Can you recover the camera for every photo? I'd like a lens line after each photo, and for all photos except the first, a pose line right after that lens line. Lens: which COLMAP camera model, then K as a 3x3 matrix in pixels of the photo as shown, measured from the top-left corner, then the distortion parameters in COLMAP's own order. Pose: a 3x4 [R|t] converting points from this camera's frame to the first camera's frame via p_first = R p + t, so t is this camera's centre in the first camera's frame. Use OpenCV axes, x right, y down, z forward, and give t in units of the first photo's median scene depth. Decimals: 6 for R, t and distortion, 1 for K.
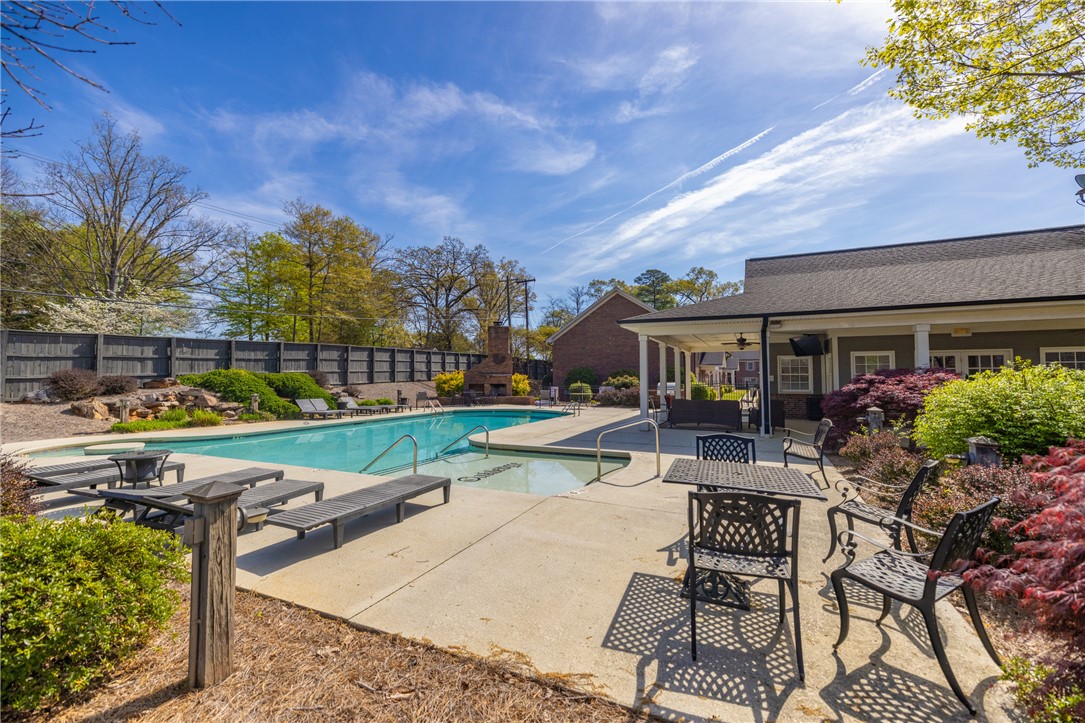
lens RADIAL K [[460.0, 0, 529.8], [0, 460.0, 357.1], [0, 0, 1]] dist [0.000638, 0.000024]
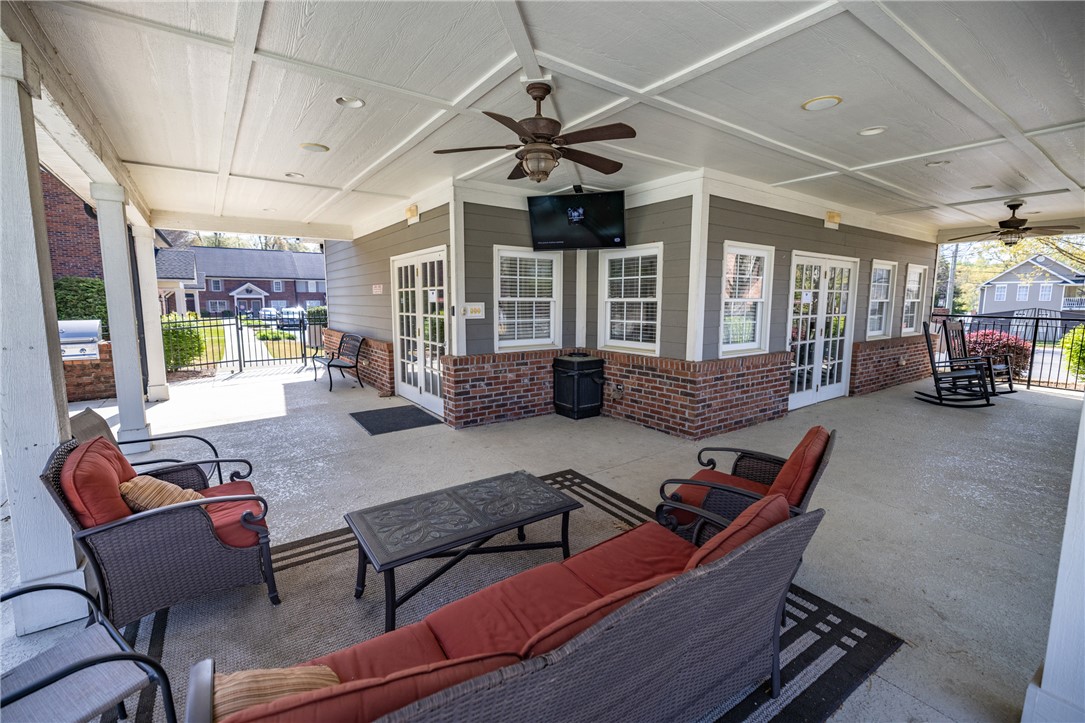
lens RADIAL K [[460.0, 0, 529.8], [0, 460.0, 357.1], [0, 0, 1]] dist [0.000638, 0.000024]
pose [[0.479941, -0.105885, 0.870888, 0.199307], [-0.034729, 0.989619, 0.139460, 0.025709], [-0.876613, -0.097177, 0.471281, 0.653554]]
